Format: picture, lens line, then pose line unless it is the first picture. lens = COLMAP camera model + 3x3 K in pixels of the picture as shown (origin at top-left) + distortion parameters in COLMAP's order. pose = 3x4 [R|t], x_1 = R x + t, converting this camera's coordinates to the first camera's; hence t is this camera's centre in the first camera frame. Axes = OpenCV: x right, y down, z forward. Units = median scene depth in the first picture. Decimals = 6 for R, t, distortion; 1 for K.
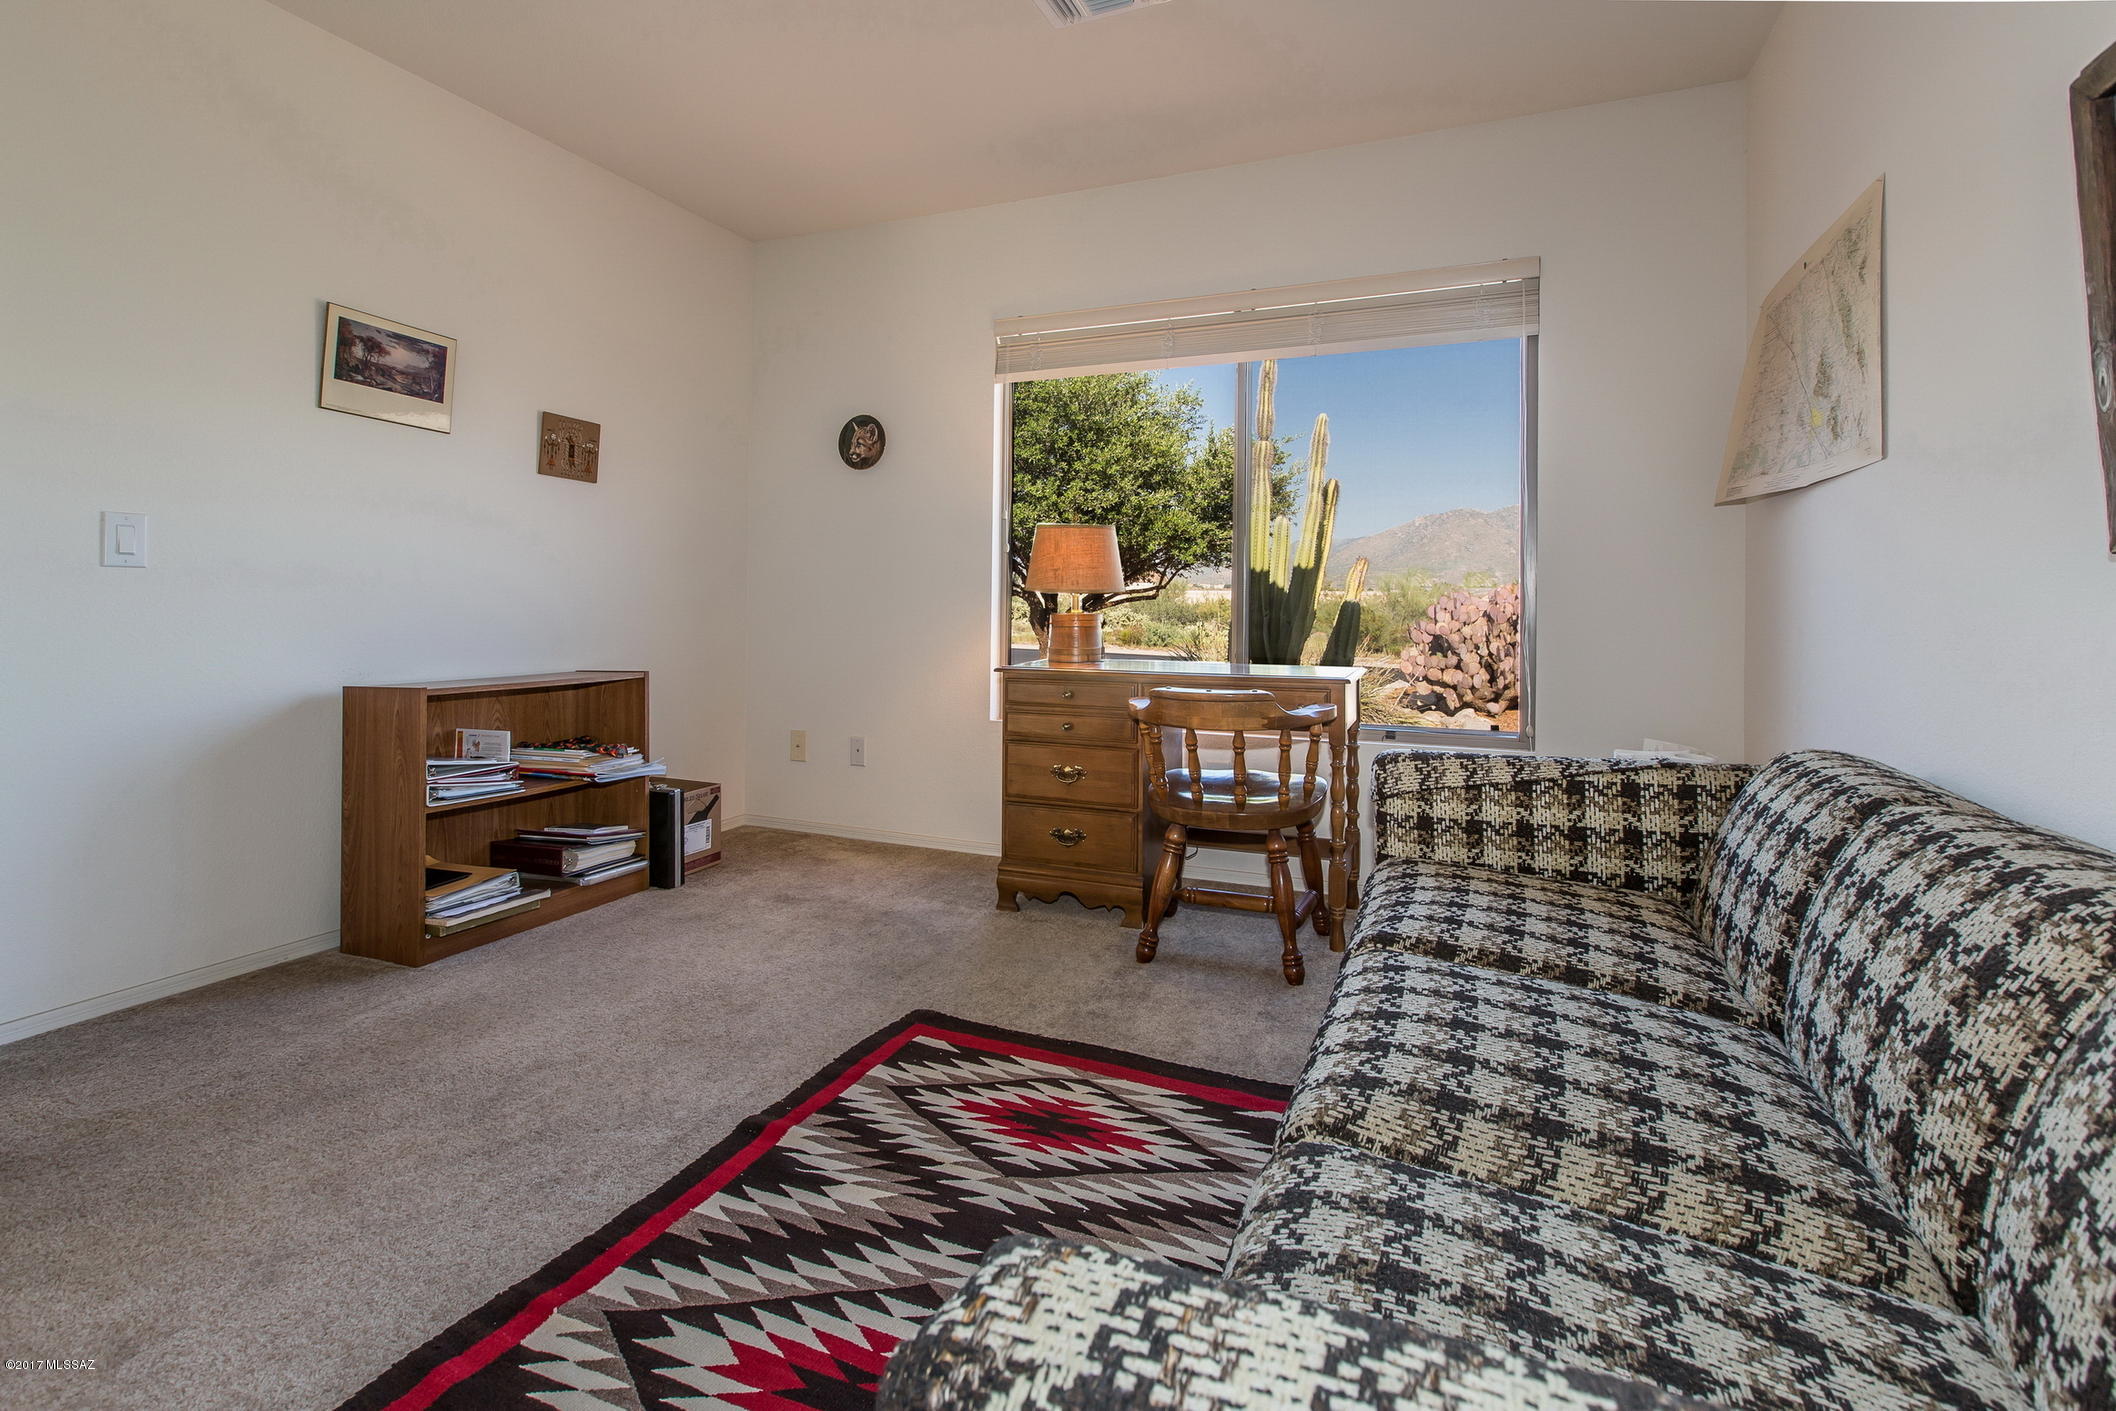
lens RADIAL K [[1007.6, 0, 1056.6], [0, 1007.6, 615.9], [0, 0, 1]] dist [-0.000896, -0.000108]
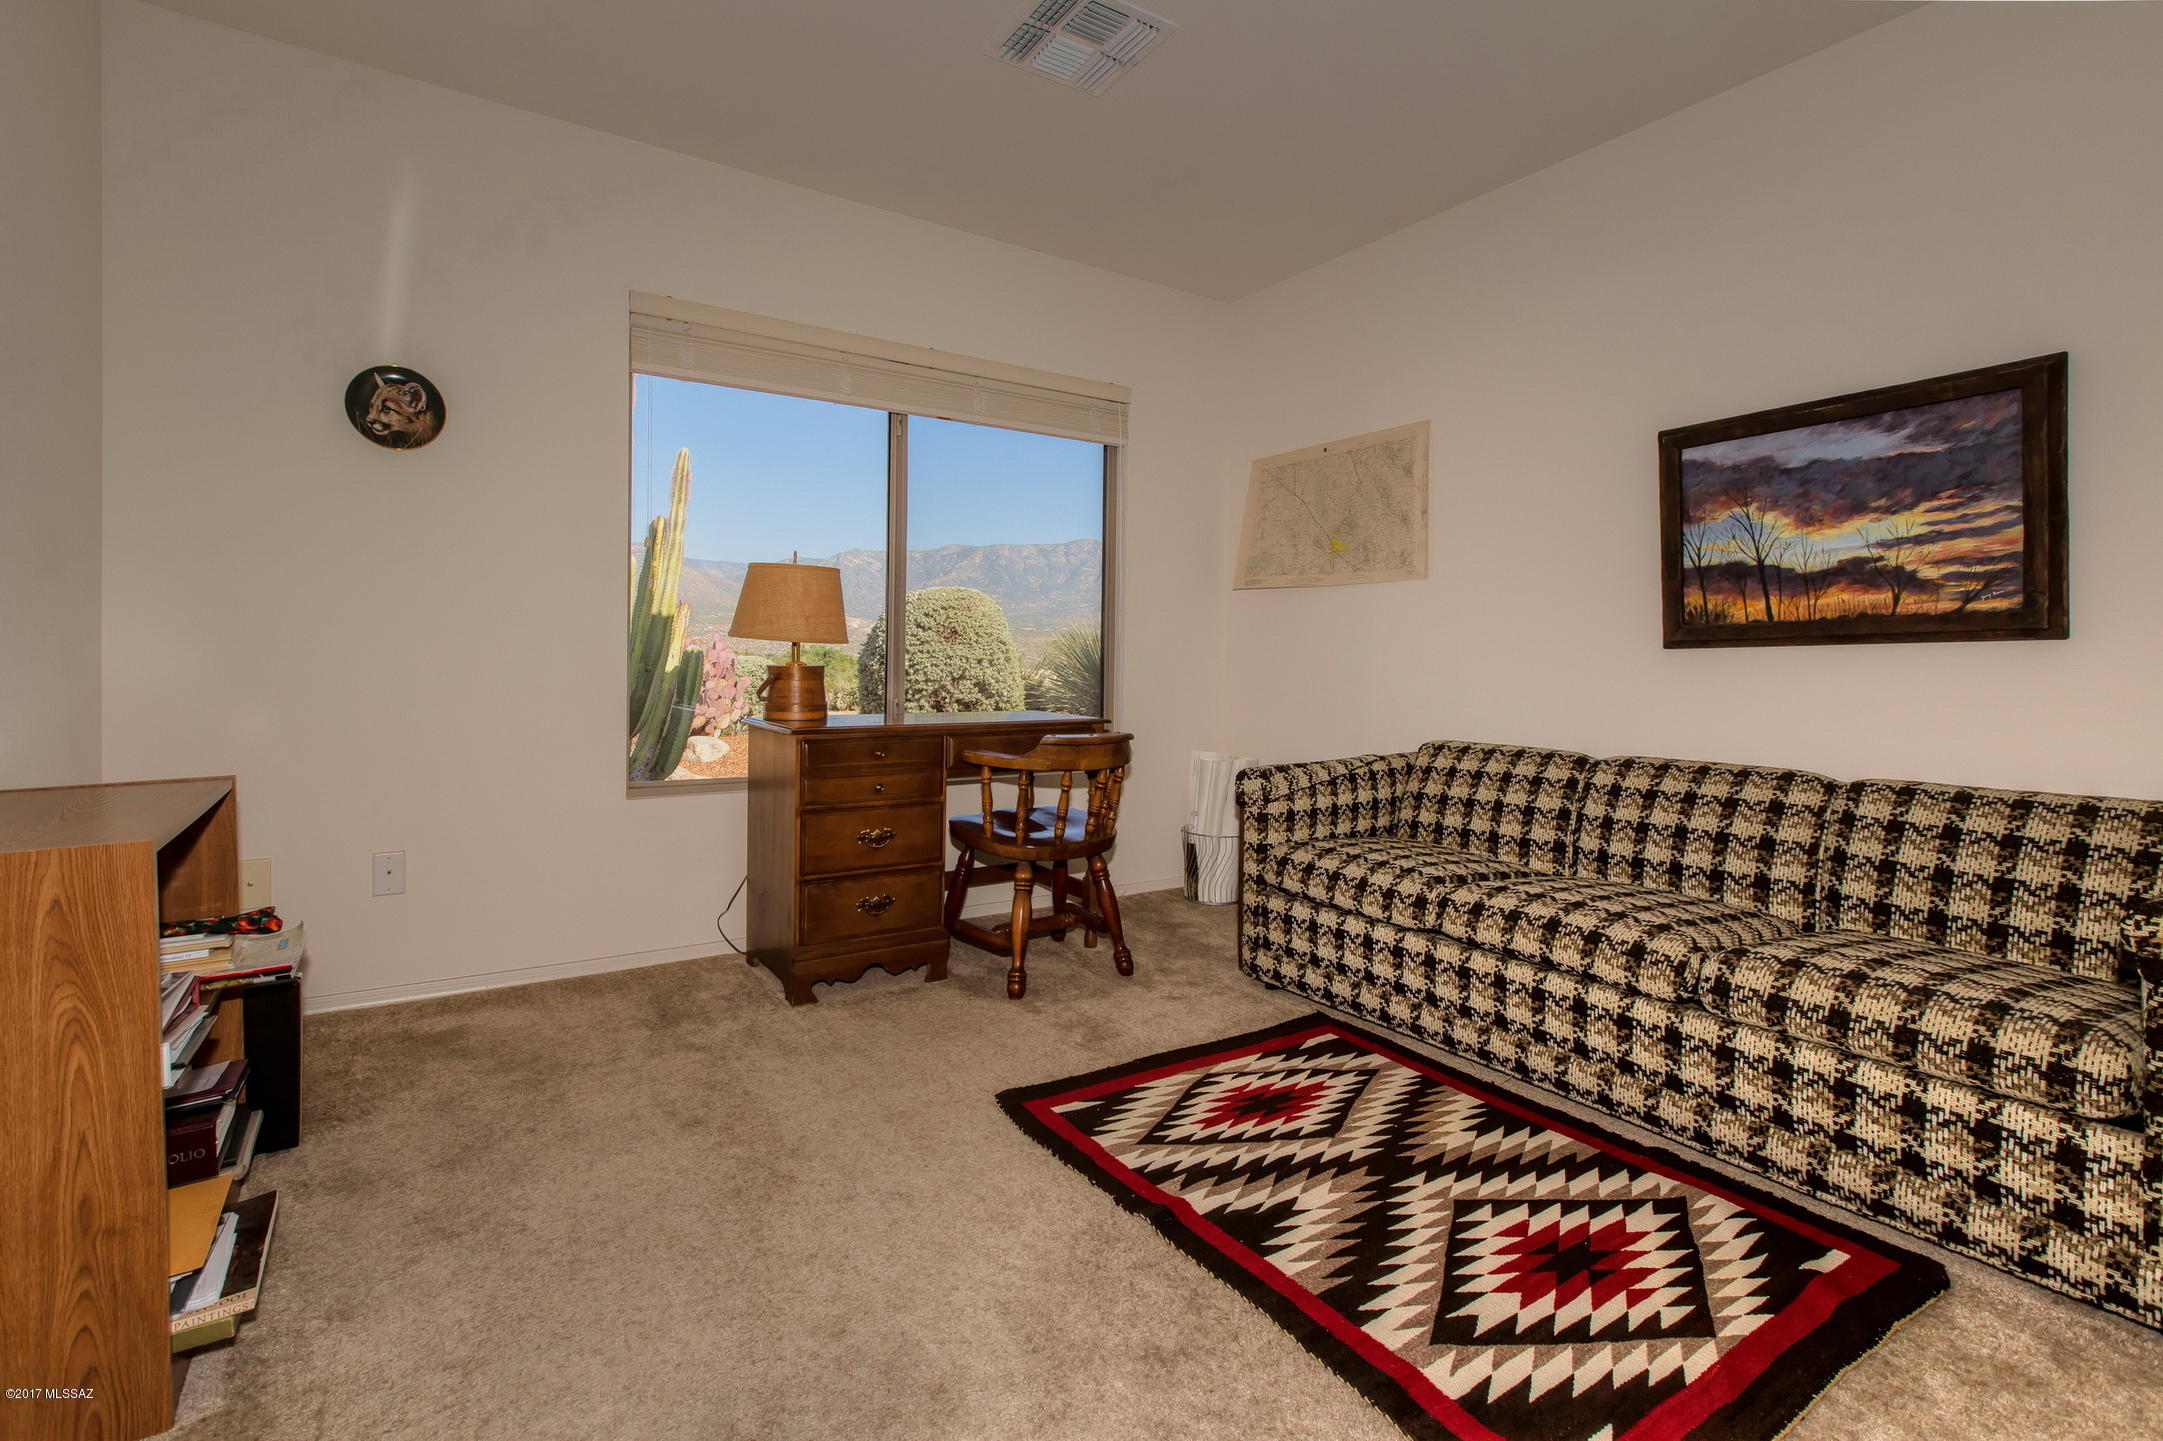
lens RADIAL K [[1017.5, 0, 1081.5], [0, 1017.5, 720.5], [0, 0, 1]] dist [0.001415, 0.000649]
pose [[0.548805, -0.057686, 0.833958, -1.060926], [0.002213, 0.997713, 0.067556, -0.024876], [-0.835948, -0.035229, 0.547677, 0.524711]]
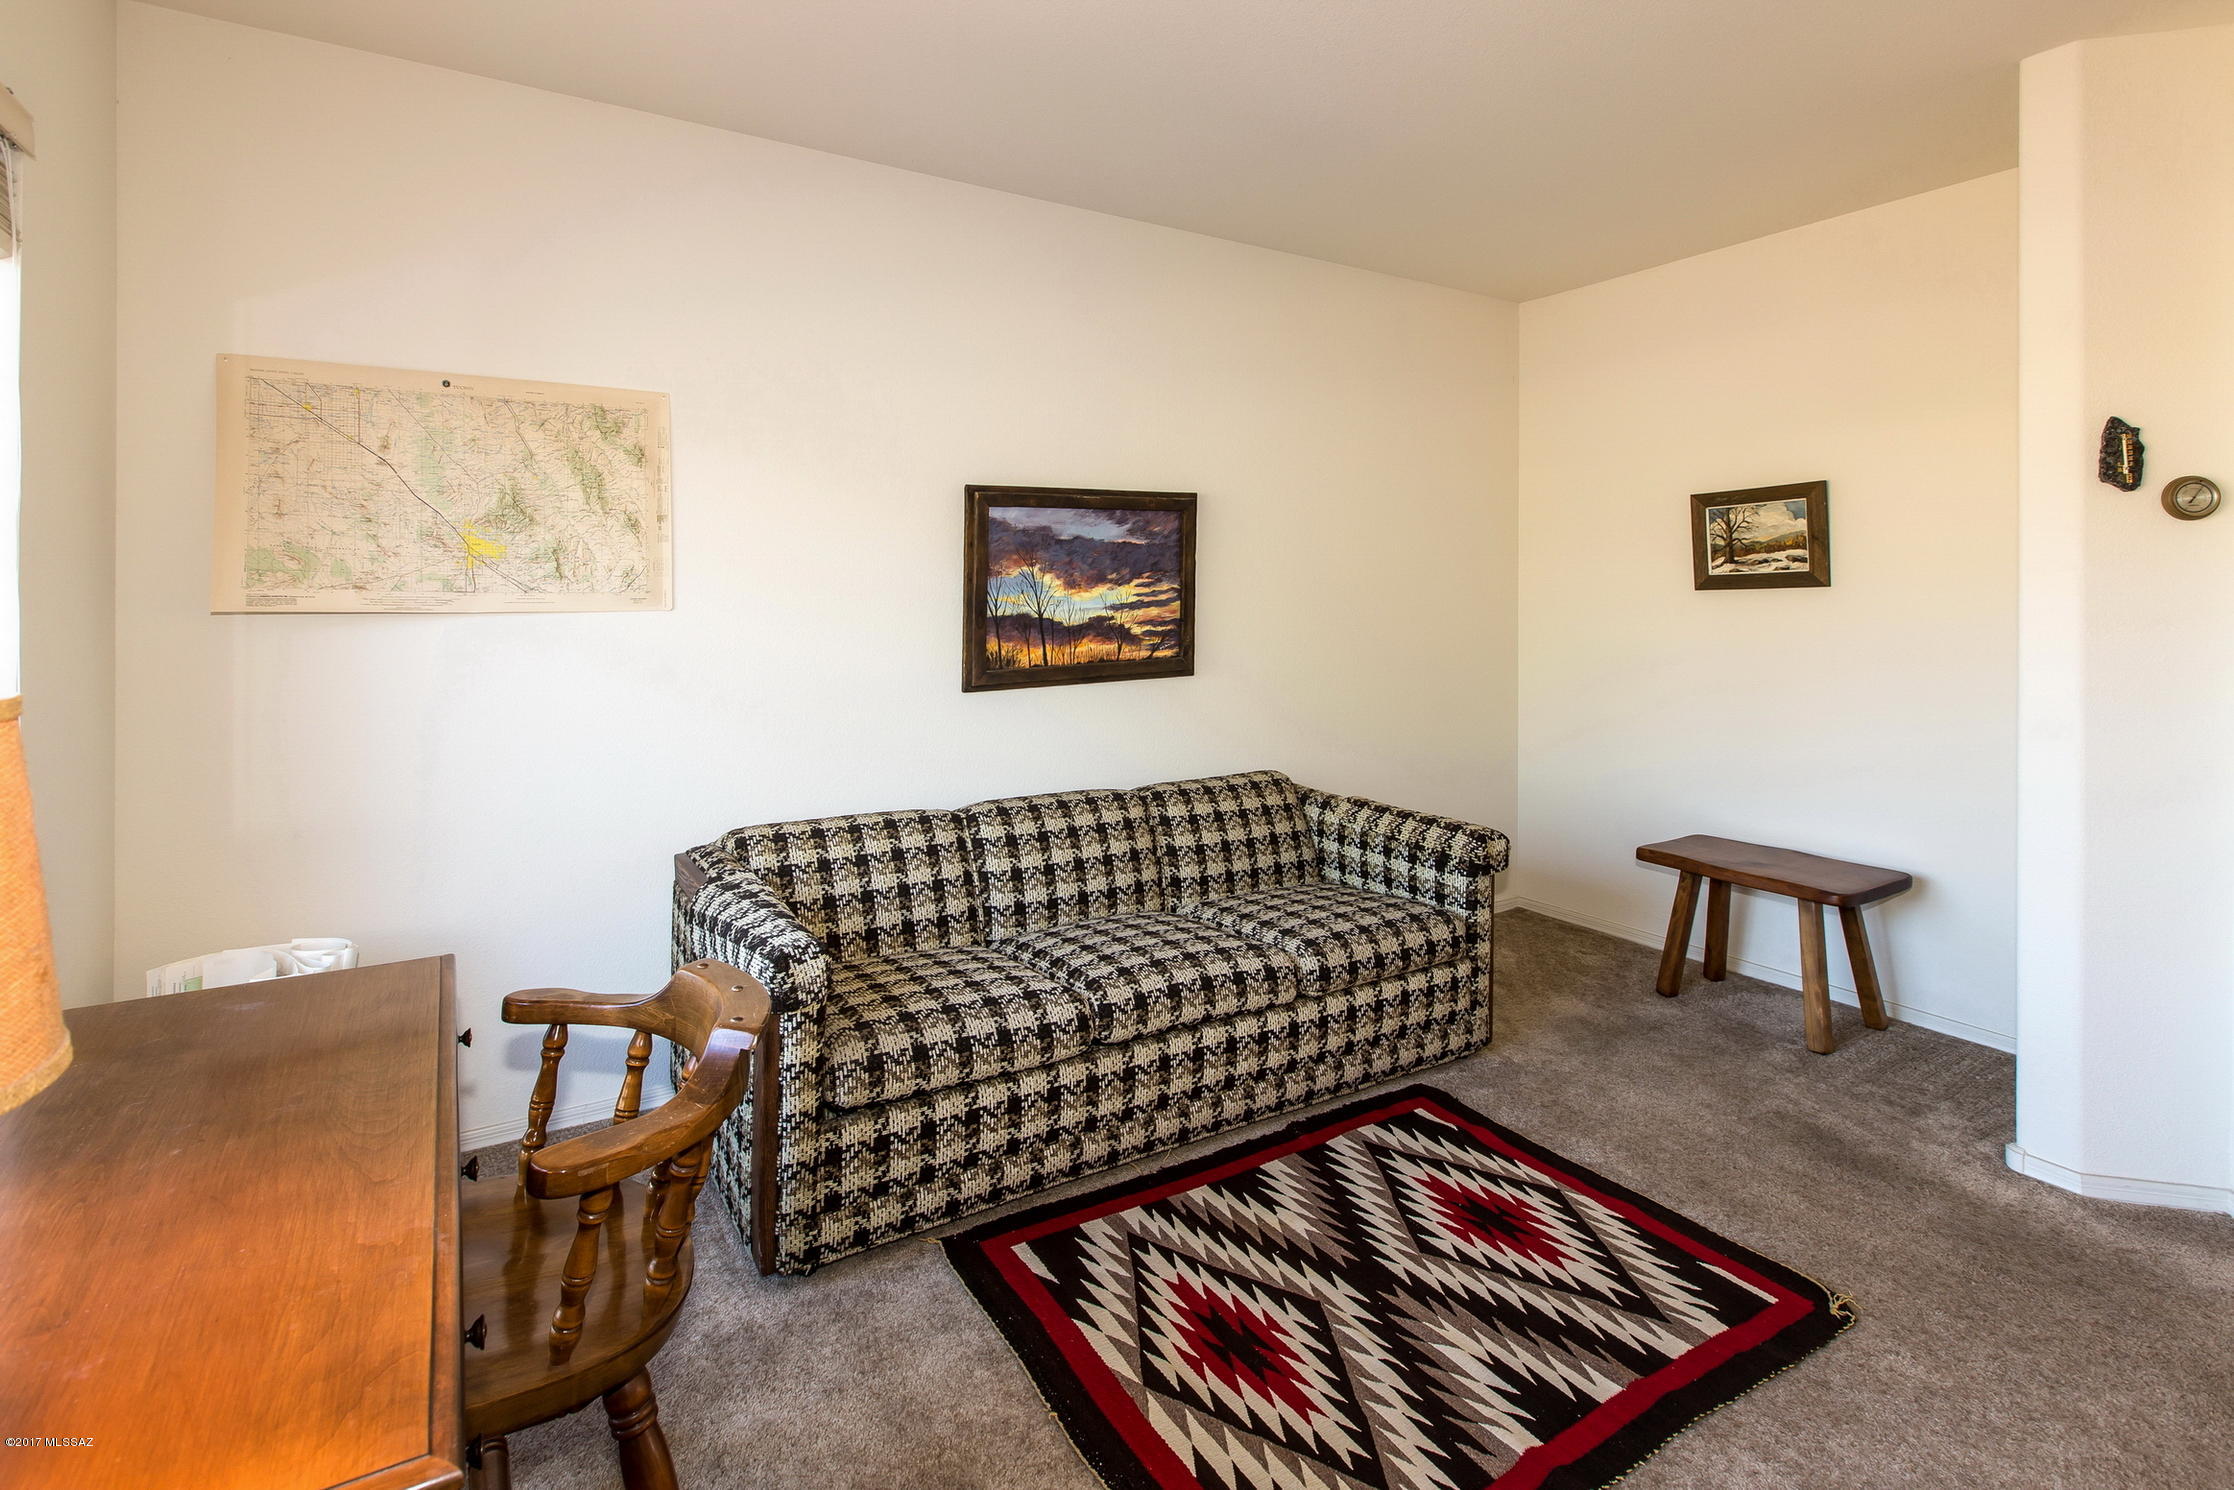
lens RADIAL K [[1040.4, 0, 1108.5], [0, 1040.4, 633.4], [0, 0, 1]] dist [0.002325, 0.000525]
pose [[-0.808527, -0.031439, 0.587618, -0.442885], [-0.006736, 0.999001, 0.044181, -0.187775], [-0.588420, 0.031764, -0.807931, 1.770914]]
